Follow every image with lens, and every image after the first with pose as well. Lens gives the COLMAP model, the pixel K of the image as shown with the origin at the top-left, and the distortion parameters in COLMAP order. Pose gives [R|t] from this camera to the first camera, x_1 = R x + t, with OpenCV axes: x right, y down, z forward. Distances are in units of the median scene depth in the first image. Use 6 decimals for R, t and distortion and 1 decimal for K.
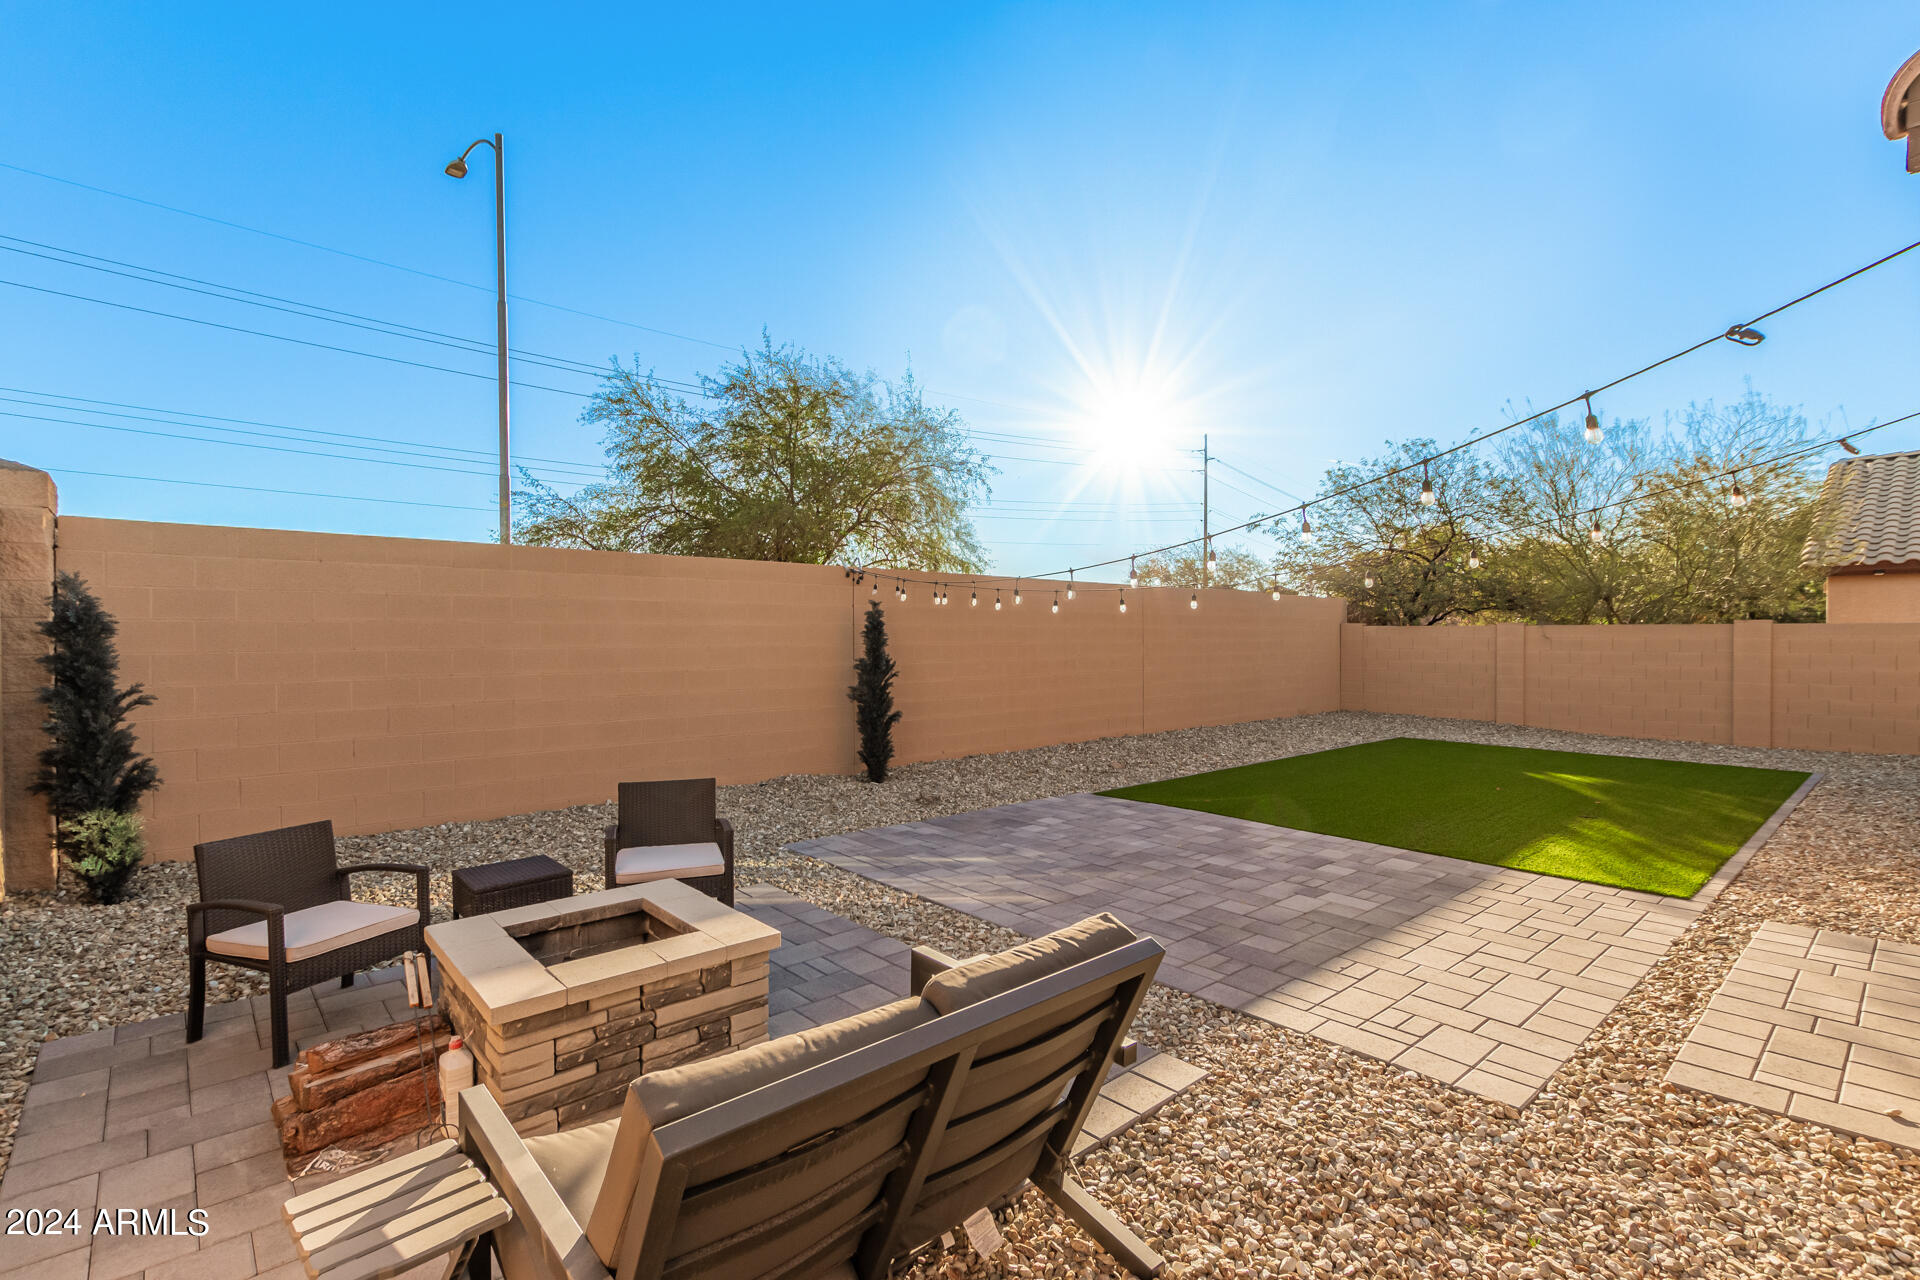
lens RADIAL K [[879.4, 0, 953.8], [0, 879.4, 636.6], [0, 0, 1]] dist [0.003346, 0.000580]
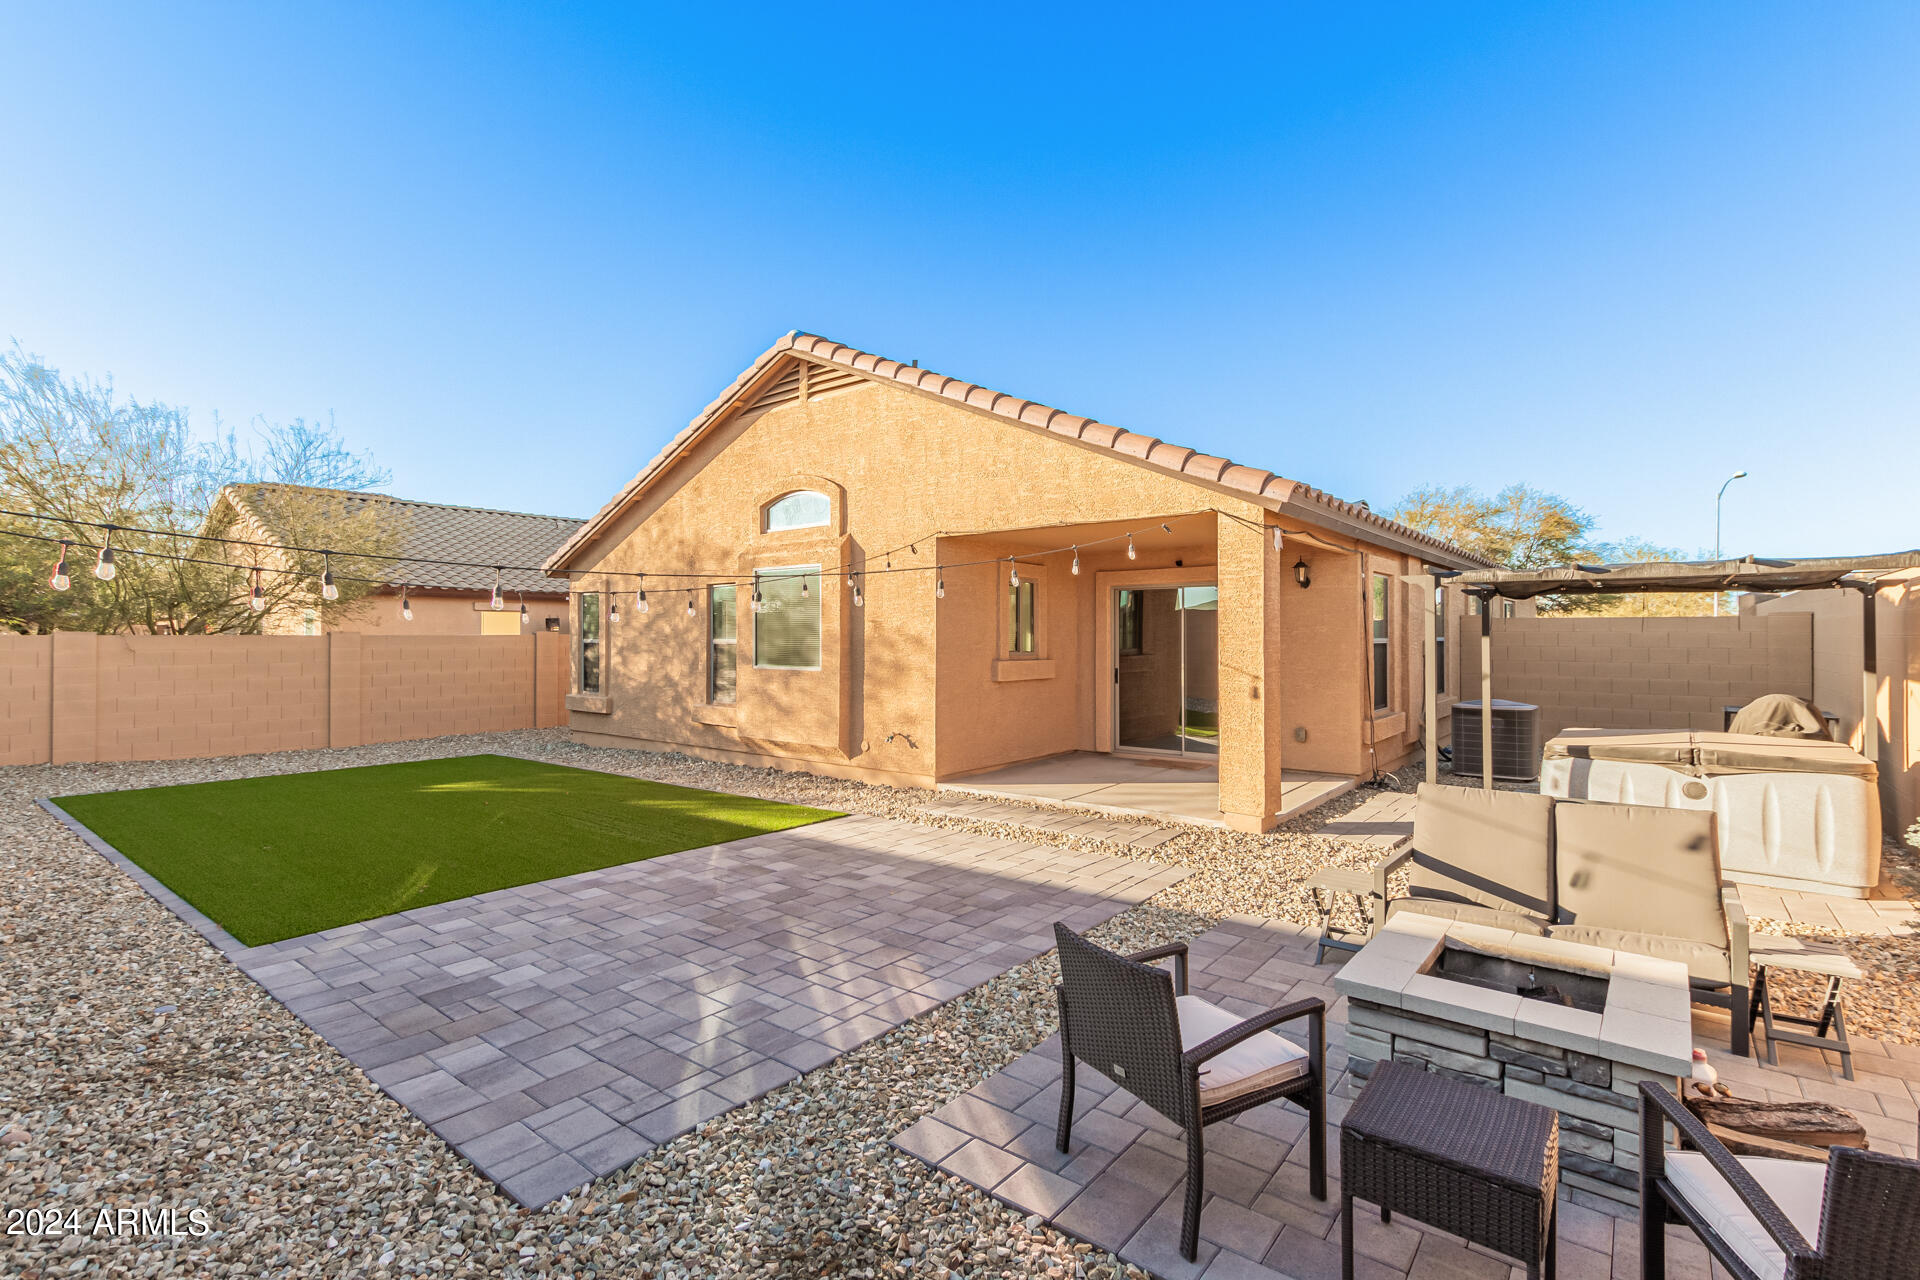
lens RADIAL K [[879.4, 0, 953.8], [0, 879.4, 636.6], [0, 0, 1]] dist [0.003346, 0.000580]
pose [[-0.174614, 0.001553, 0.984636, -0.737166], [0.003509, 0.999993, -0.000955, -0.022613], [-0.984631, 0.003288, -0.174618, 1.044184]]
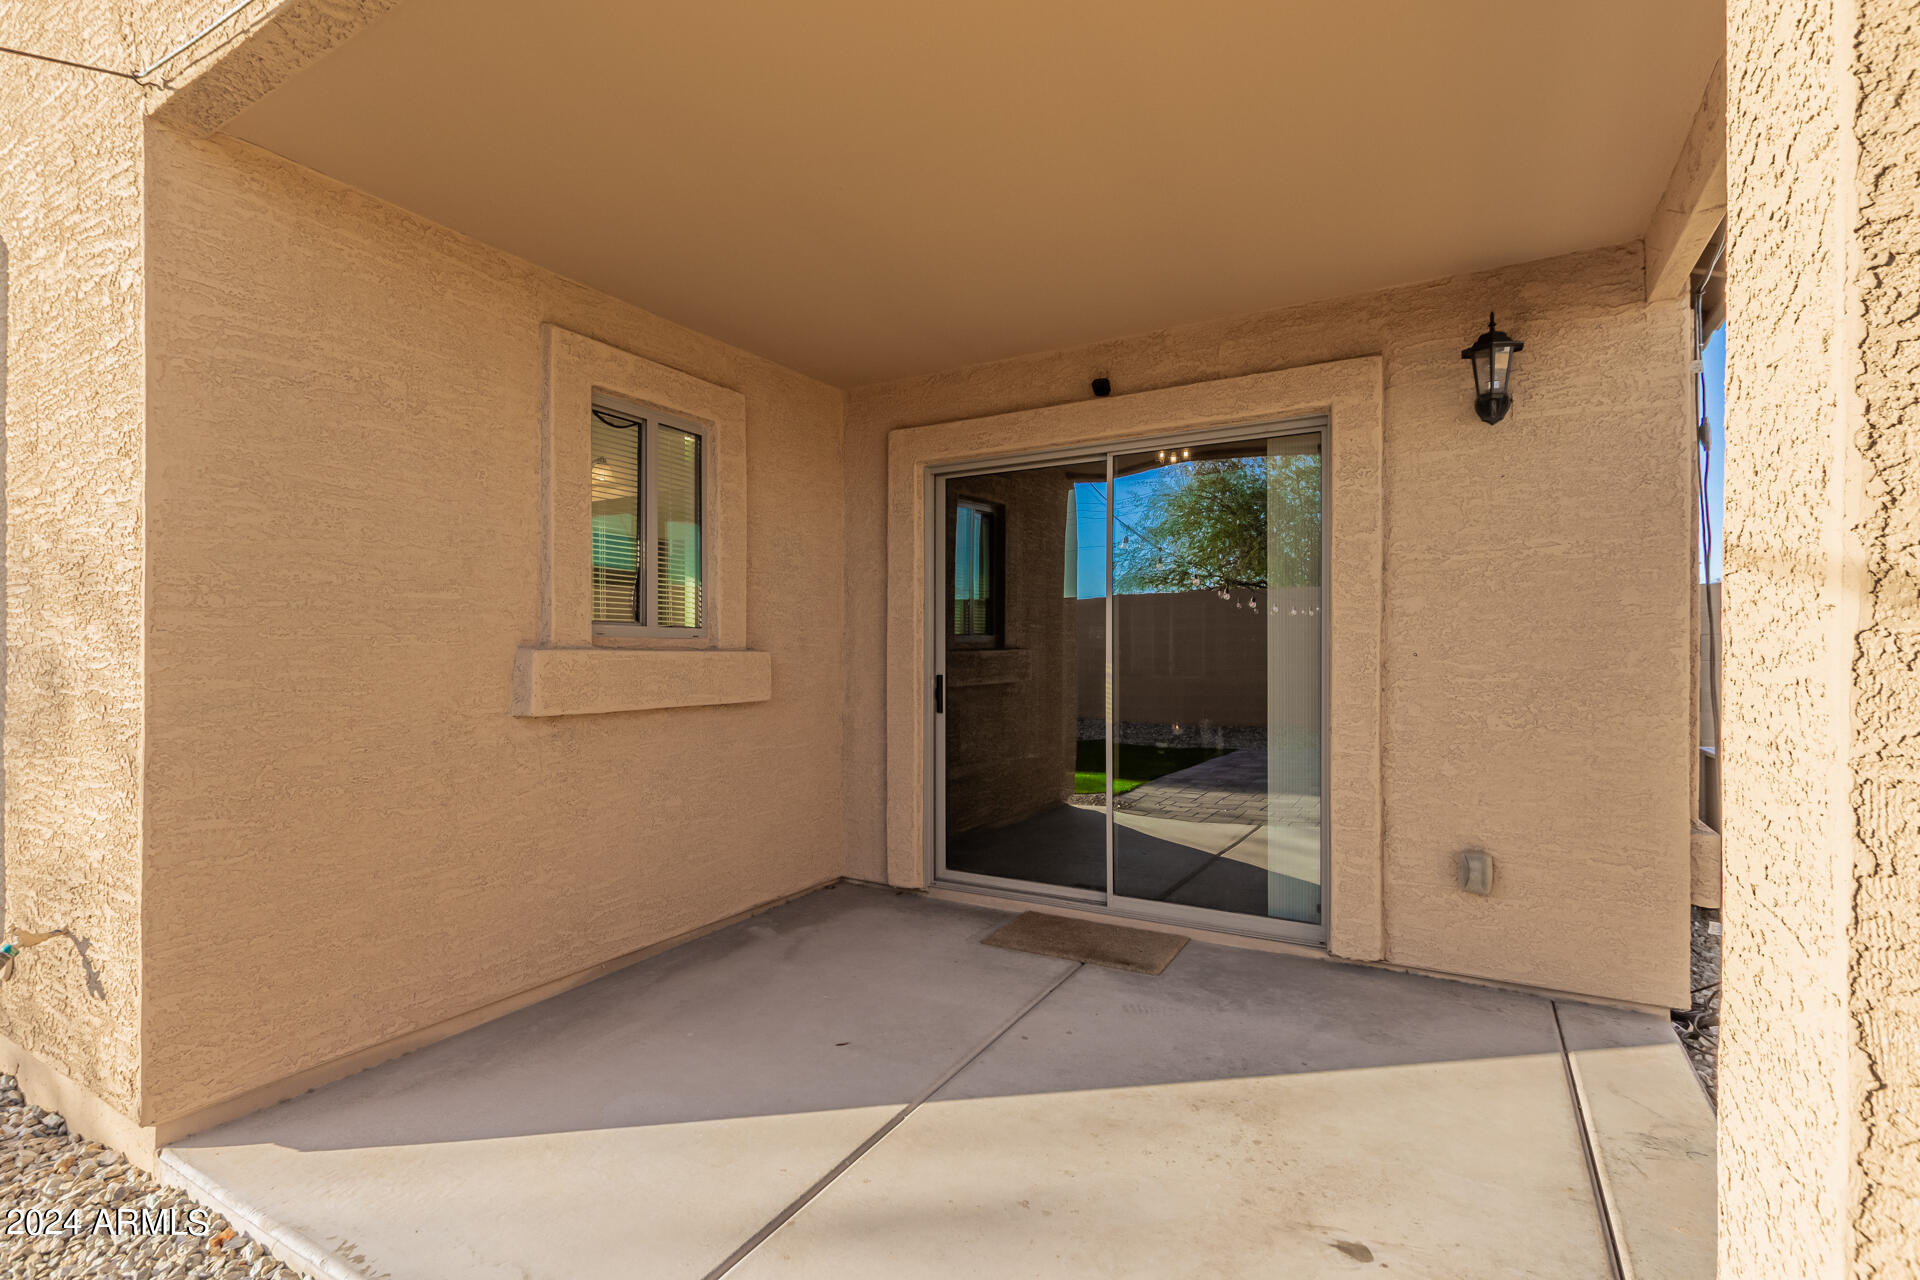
lens RADIAL K [[879.4, 0, 953.8], [0, 879.4, 636.6], [0, 0, 1]] dist [0.003346, 0.000580]
pose [[-0.320779, 0.016782, 0.947005, 0.445633], [0.002521, 0.999855, -0.016864, 0.029102], [-0.947151, -0.003022, -0.320775, 0.559183]]
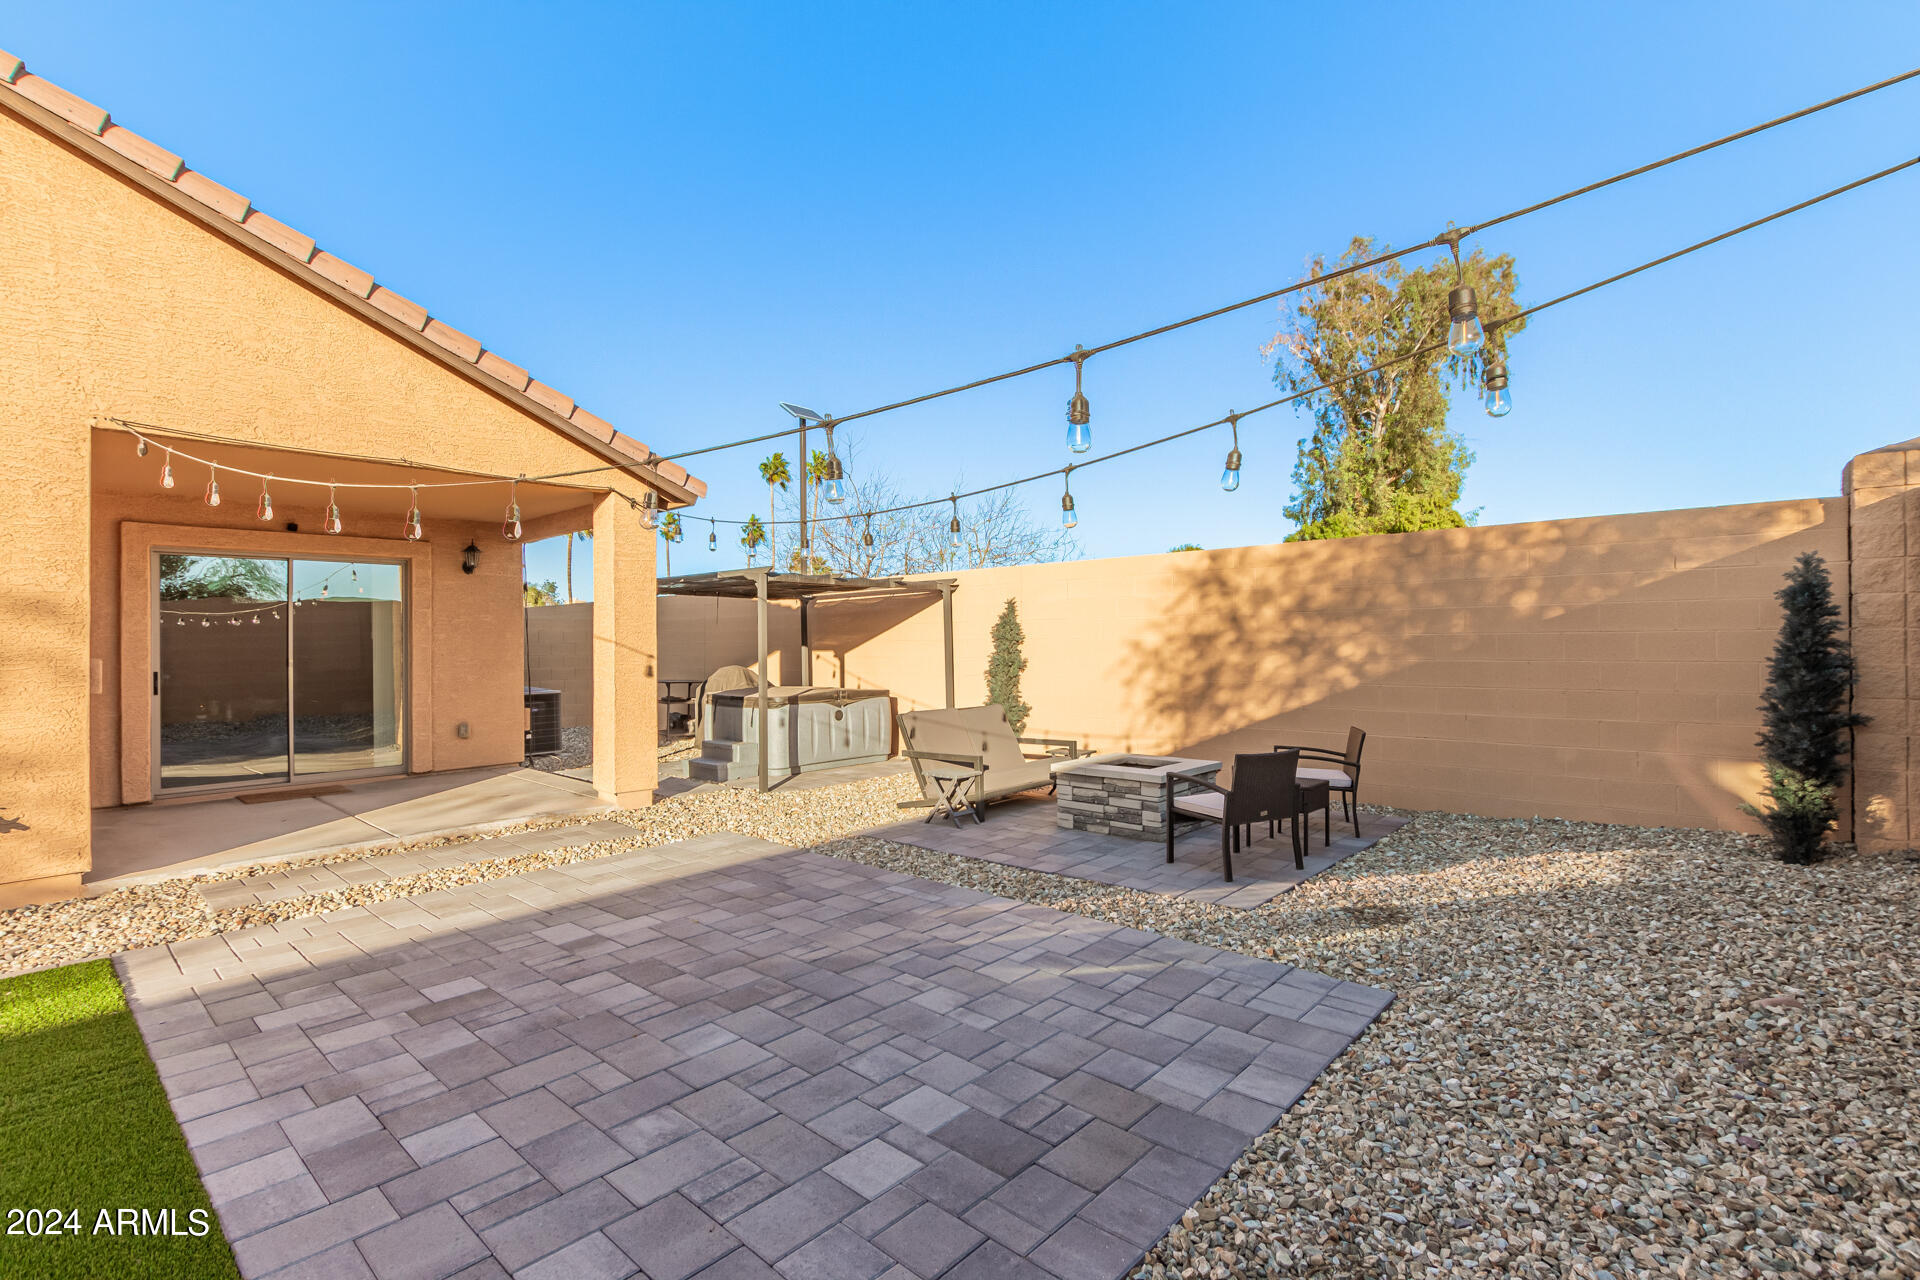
lens RADIAL K [[879.4, 0, 953.8], [0, 879.4, 636.6], [0, 0, 1]] dist [0.003346, 0.000580]
pose [[-0.993488, 0.013811, -0.113101, 0.156105], [0.014532, 0.999879, -0.005549, 0.021322], [0.113010, -0.007157, -0.993568, 1.787824]]
